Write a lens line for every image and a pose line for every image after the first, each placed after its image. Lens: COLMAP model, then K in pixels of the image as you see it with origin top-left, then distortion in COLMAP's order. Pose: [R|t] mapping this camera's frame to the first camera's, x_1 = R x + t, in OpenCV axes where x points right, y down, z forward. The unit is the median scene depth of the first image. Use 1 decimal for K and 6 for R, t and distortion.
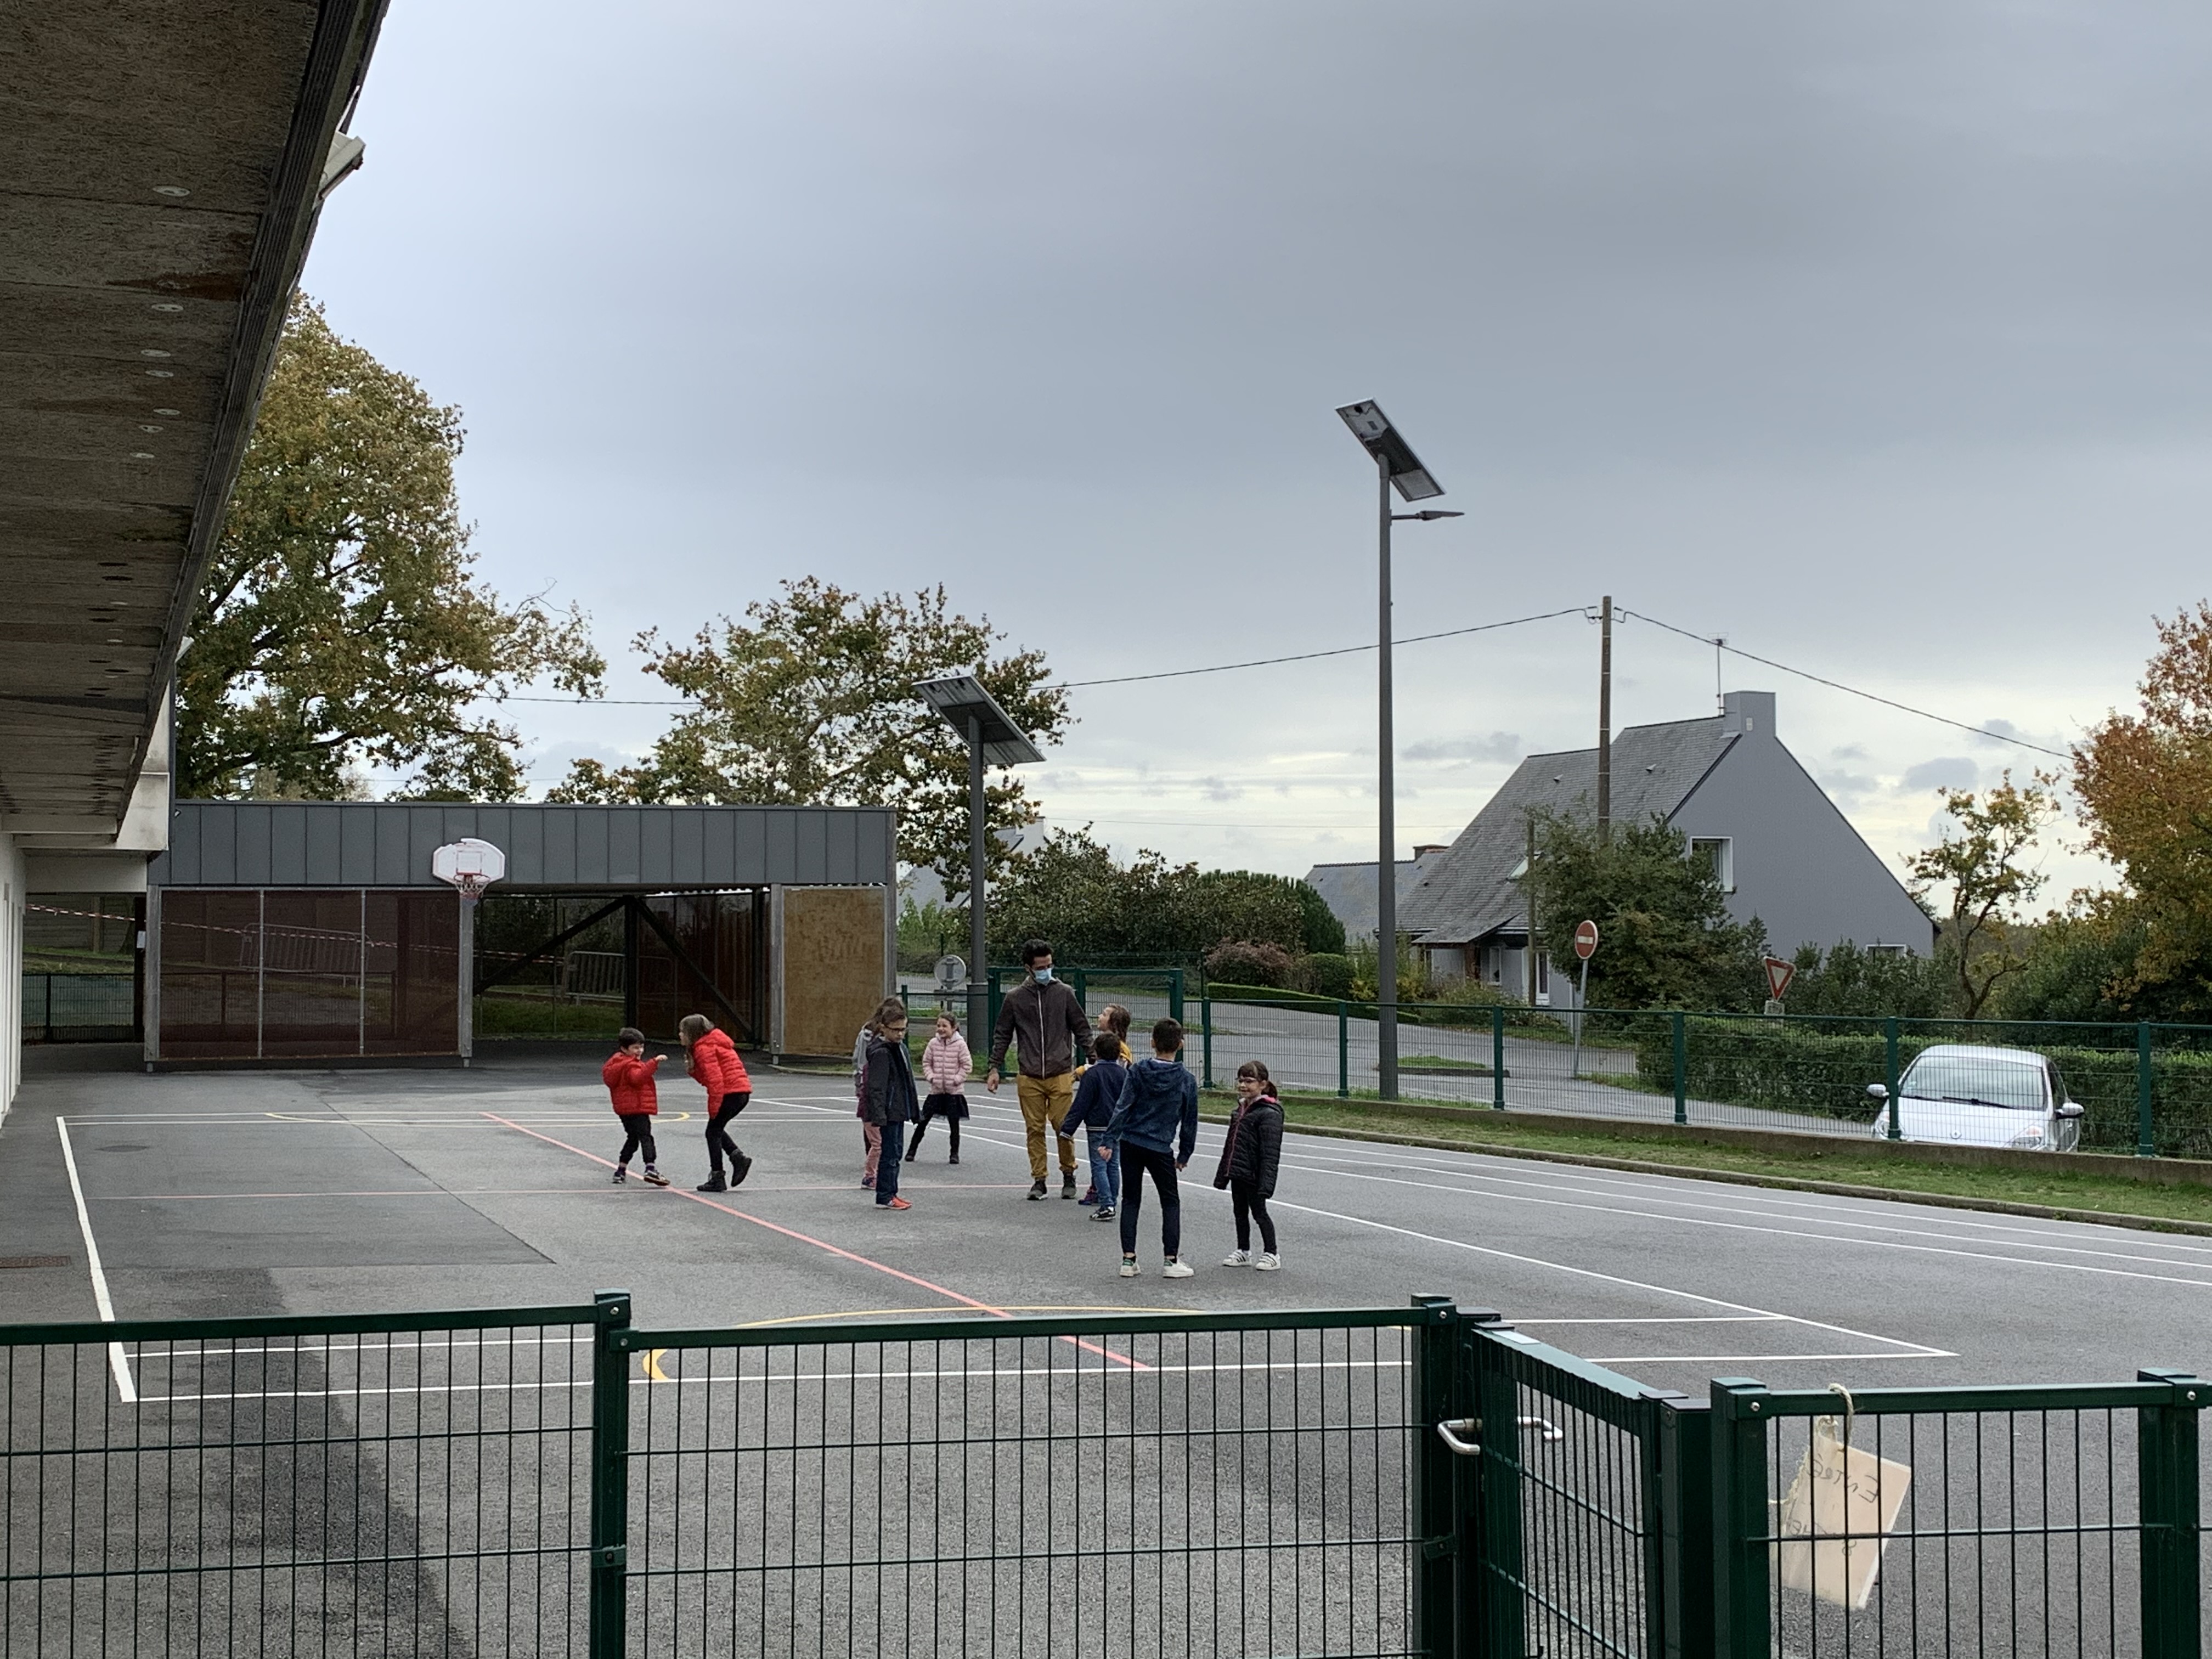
lens RADIAL K [[2845.2, 0, 1097.3], [0, 2845.2, 848.8], [0, 0, 1]] dist [0.102651, 0.000000]
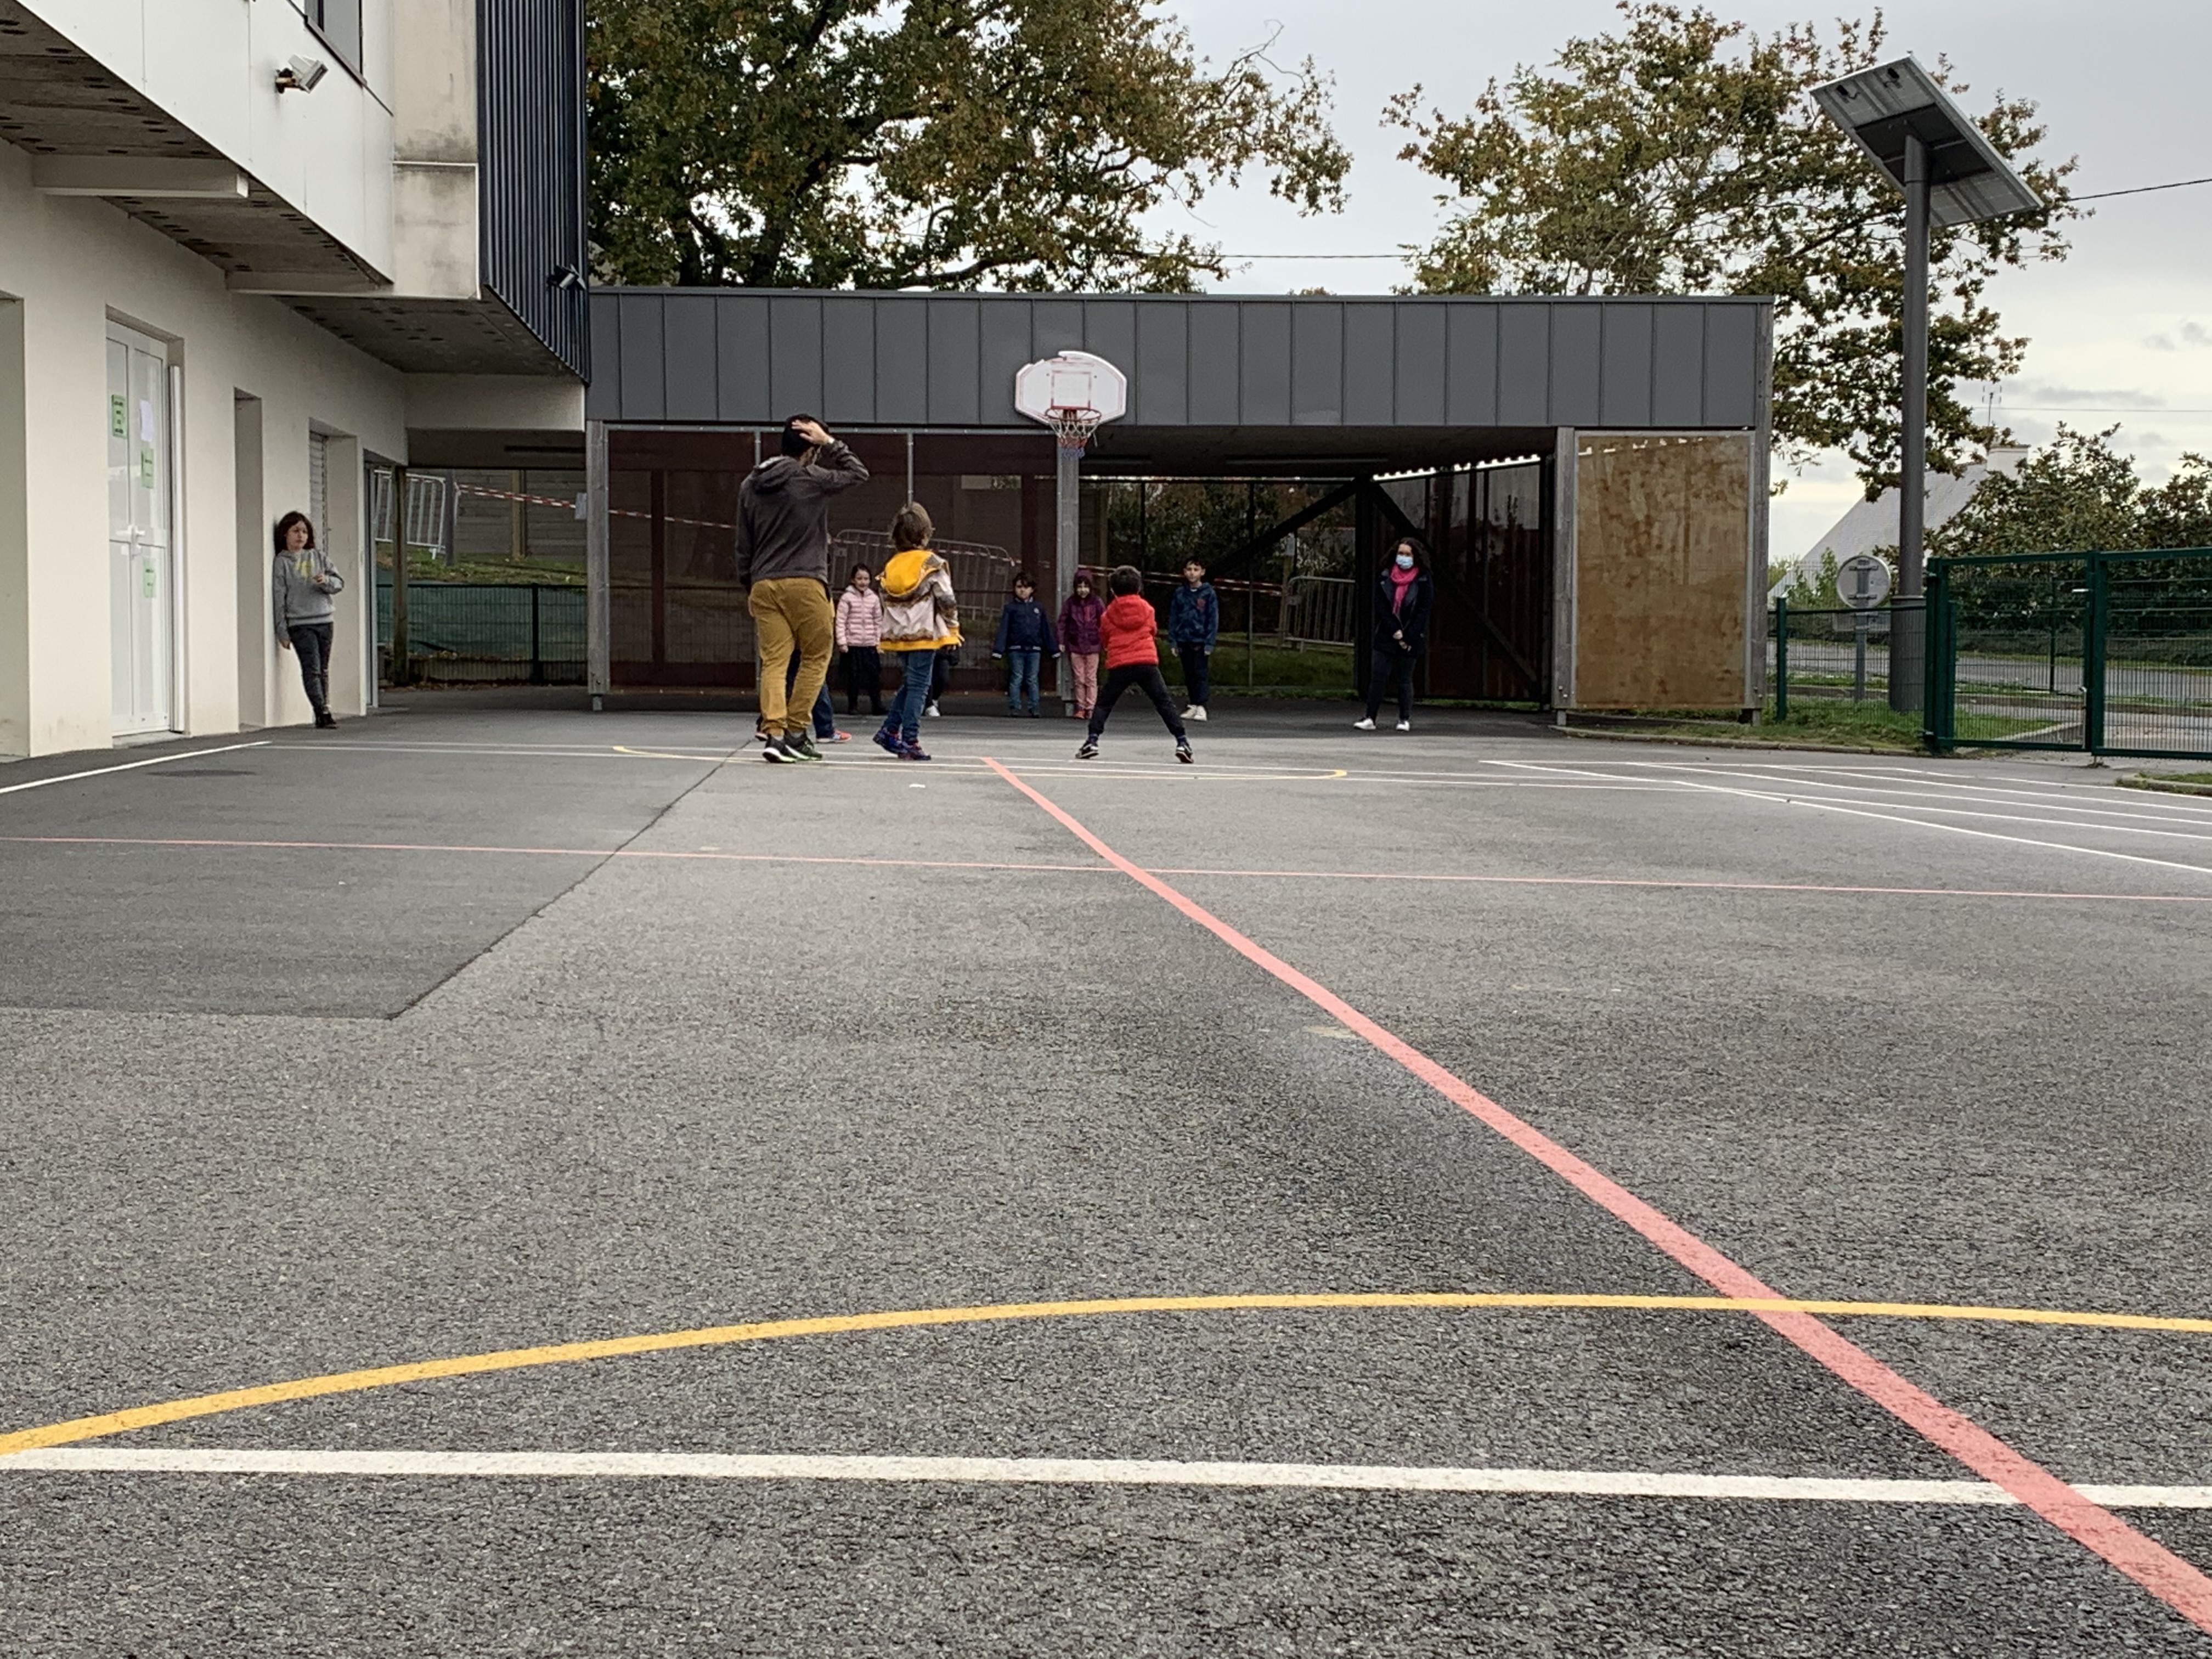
lens RADIAL K [[3424.0, 0, 1103.6], [0, 3424.0, 791.3], [0, 0, 1]] dist [0.291676, 0.000000]
pose [[0.962273, 0.019417, -0.271390, -0.004286], [0.000365, 0.997357, 0.072651, 0.027698], [0.272084, -0.070009, 0.959723, 0.198088]]
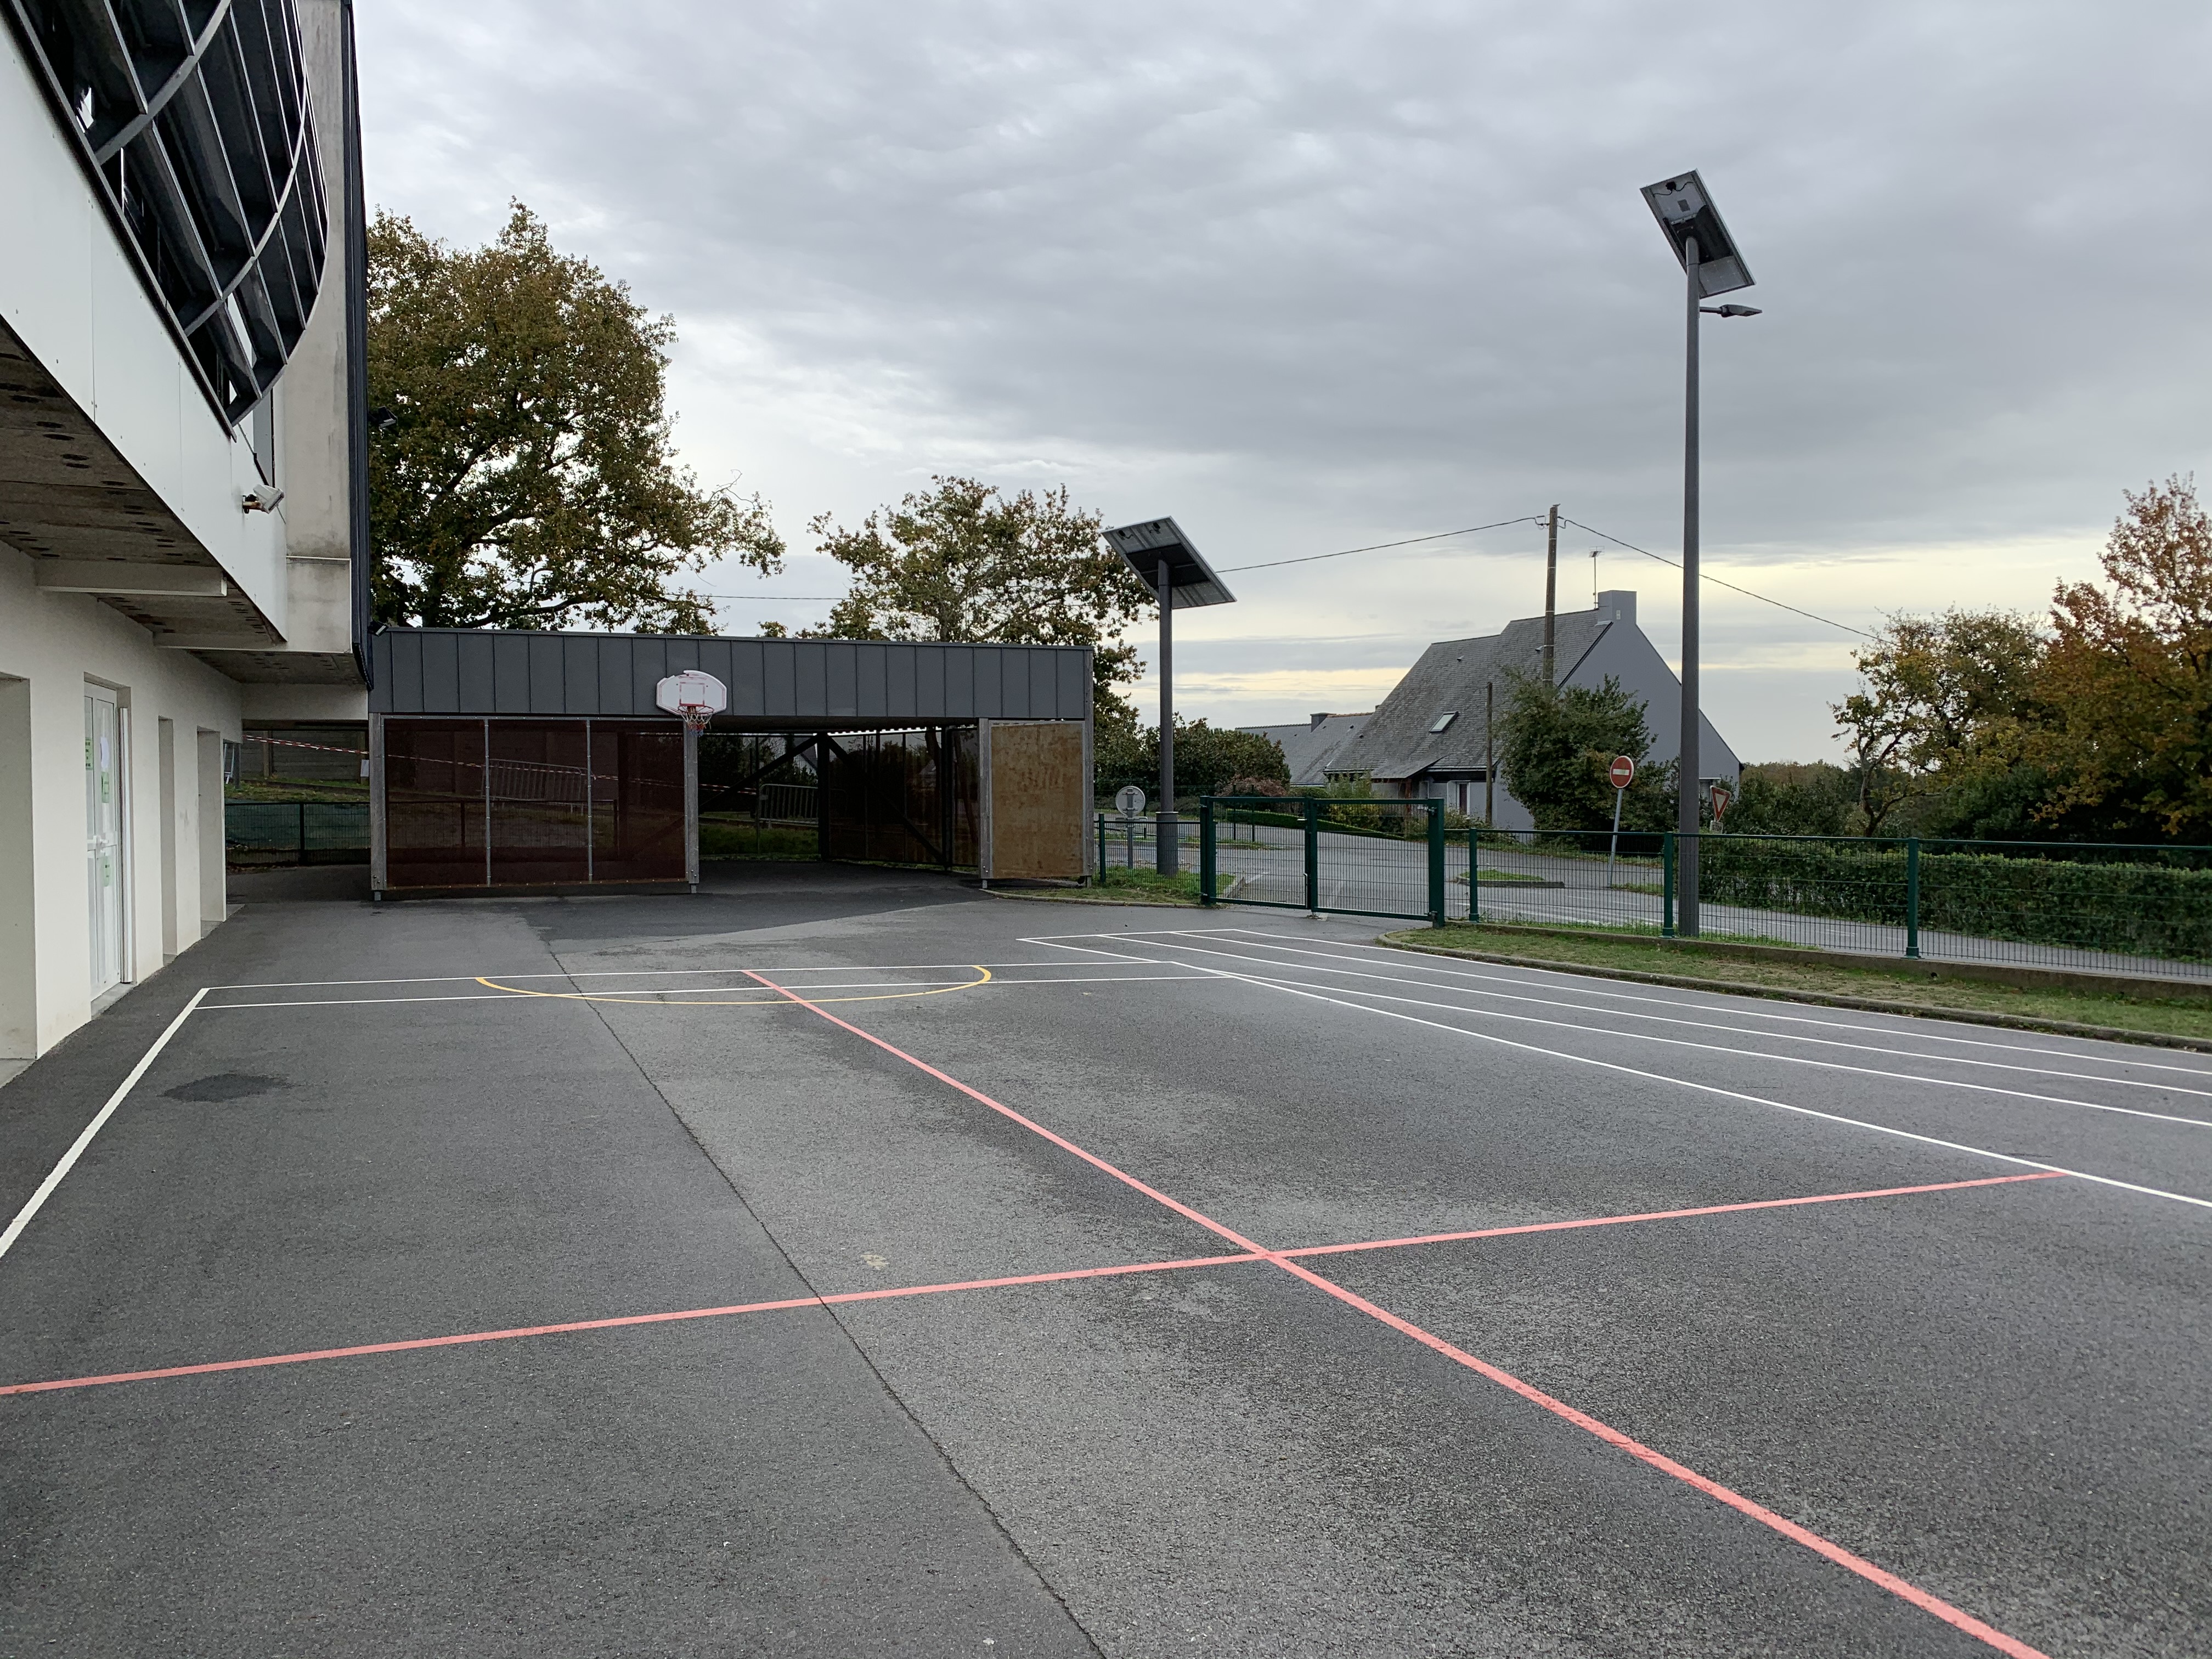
lens RADIAL K [[1692.0, 0, 1087.0], [0, 1692.0, 831.2], [0, 0, 1]] dist [0.035104, -0.019494]
pose [[0.999250, -0.003008, 0.038604, -0.075334], [0.000623, 0.998097, 0.061654, 0.012079], [-0.038716, -0.061584, 0.997351, 0.286203]]
